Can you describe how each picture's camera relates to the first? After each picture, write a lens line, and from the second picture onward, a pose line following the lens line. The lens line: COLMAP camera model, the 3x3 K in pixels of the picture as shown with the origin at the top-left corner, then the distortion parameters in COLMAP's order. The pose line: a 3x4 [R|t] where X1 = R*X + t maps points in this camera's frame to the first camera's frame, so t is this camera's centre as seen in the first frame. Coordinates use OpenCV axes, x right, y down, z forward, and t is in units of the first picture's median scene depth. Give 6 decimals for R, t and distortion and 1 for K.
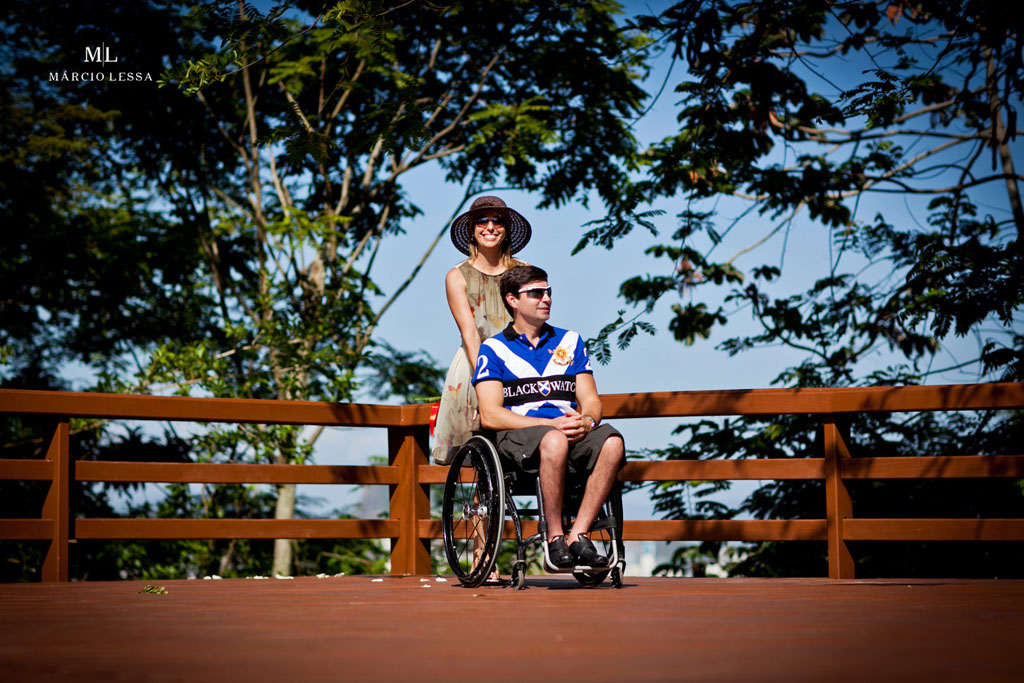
lens RADIAL K [[2628.3, 0, 512.0], [0, 2628.3, 341.5], [0, 0, 1]] dist [-0.163732, -0.610118]
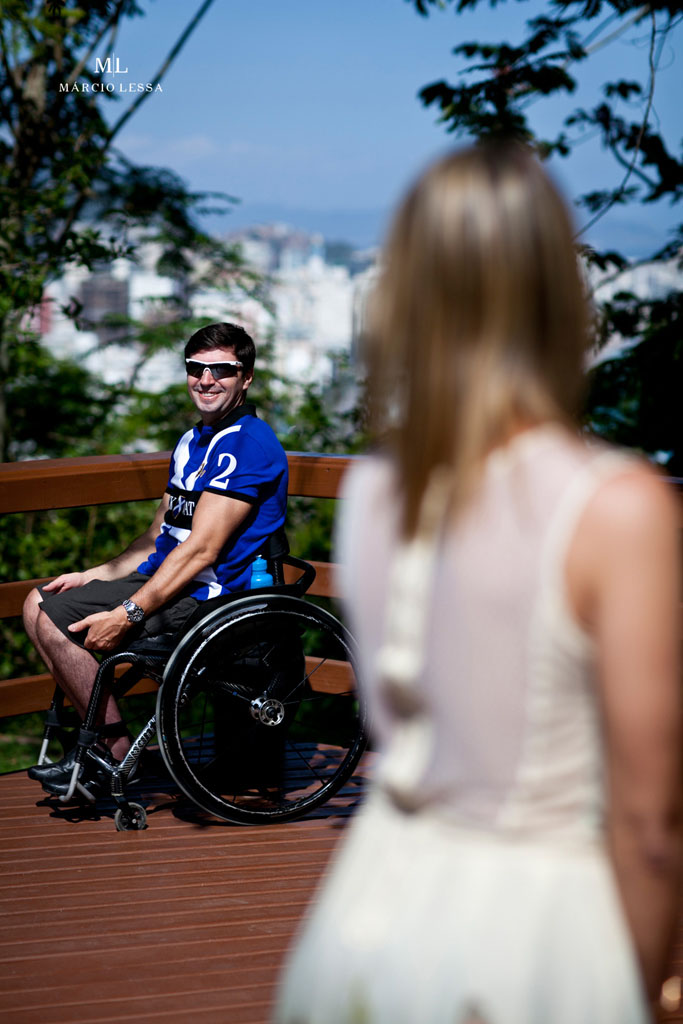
lens RADIAL K [[2462.7, 0, 341.5], [0, 2462.7, 512.0], [0, 0, 1]] dist [-0.058665, -0.126500]
pose [[0.997990, 0.002826, 0.063311, -0.030355], [-0.014513, 0.982649, 0.184907, -0.035563], [-0.061690, -0.185455, 0.980714, 0.264173]]
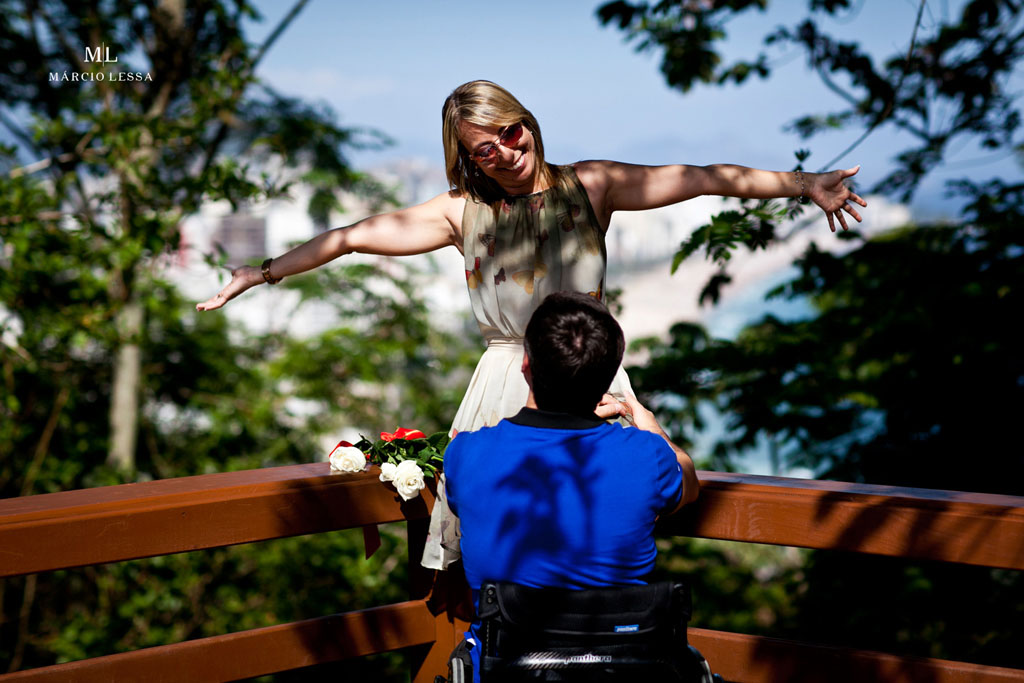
lens RADIAL K [[2462.7, 0, 512.0], [0, 2462.7, 341.5], [0, 0, 1]] dist [-0.058665, -0.126500]
pose [[0.997111, -0.003056, 0.075900, -0.034797], [-0.007837, 0.989719, 0.142813, -0.029161], [-0.075556, -0.142995, 0.986835, 0.344037]]
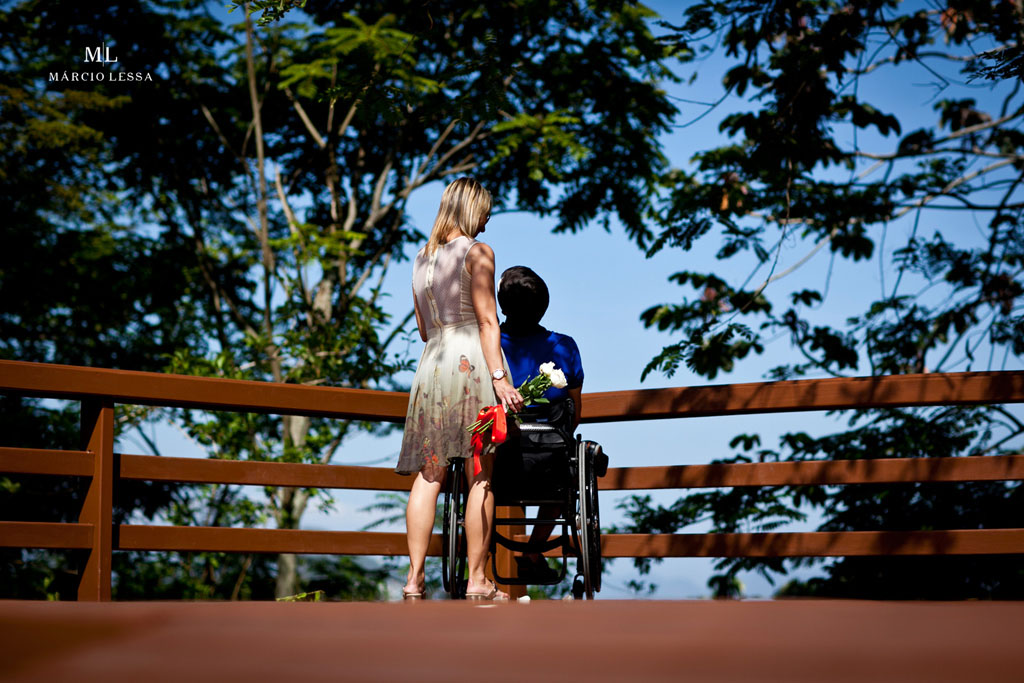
lens RADIAL K [[2509.3, 0, 512.0], [0, 2509.3, 341.5], [0, 0, 1]] dist [-0.092933, -1.190721]
pose [[0.999424, 0.008598, 0.032819, -0.036291], [-0.007656, 0.999558, -0.028732, 0.015351], [-0.033052, 0.028464, 0.999048, 0.106314]]
